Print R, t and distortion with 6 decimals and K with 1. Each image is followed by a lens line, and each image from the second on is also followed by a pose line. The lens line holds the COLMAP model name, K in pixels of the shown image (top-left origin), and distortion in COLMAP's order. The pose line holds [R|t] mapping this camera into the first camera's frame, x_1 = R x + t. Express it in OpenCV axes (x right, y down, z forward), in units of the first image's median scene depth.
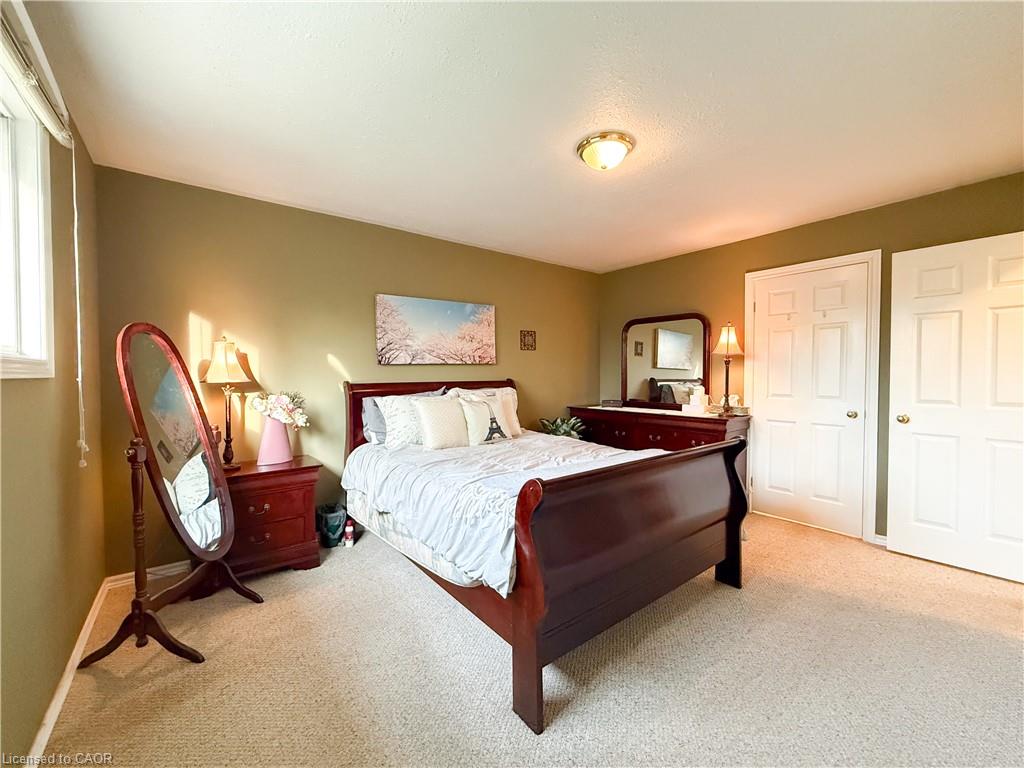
lens RADIAL K [[408.9, 0, 514.3], [0, 408.9, 381.1], [0, 0, 1]] dist [0.001309, -0.000487]
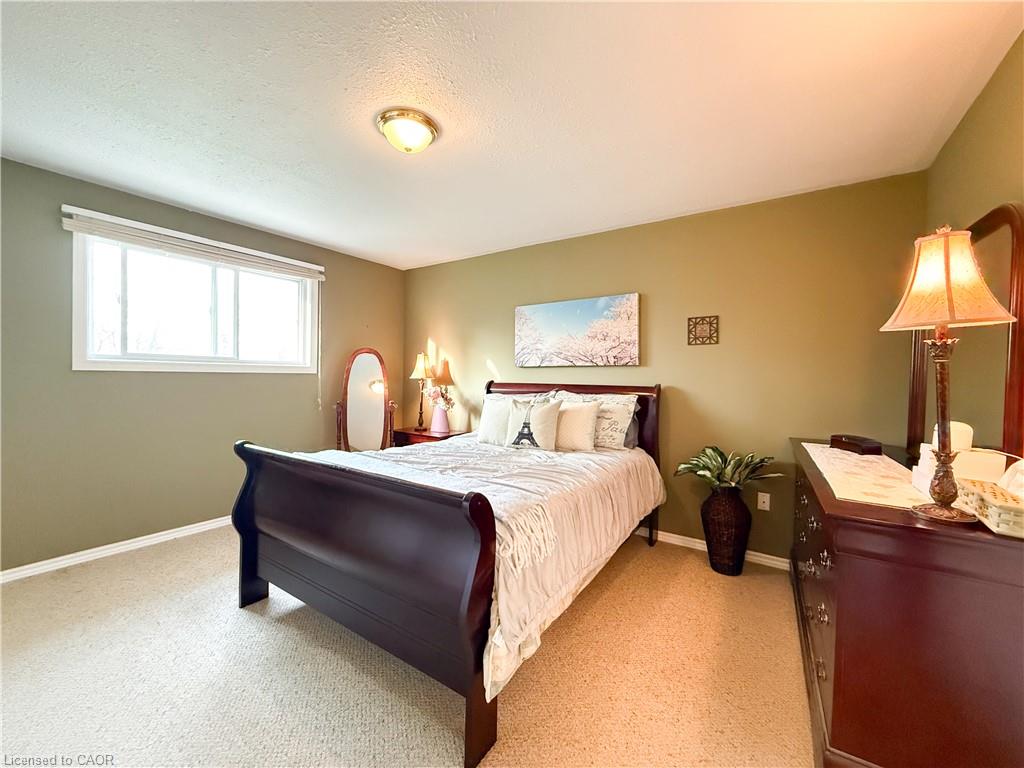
lens RADIAL K [[408.9, 0, 514.8], [0, 408.9, 382.6], [0, 0, 1]] dist [0.001309, -0.000487]
pose [[0.314341, 0.026595, -0.948938, 0.704580], [-0.033424, 0.999298, 0.016935, -0.014735], [0.948722, 0.026394, 0.315009, 0.571765]]
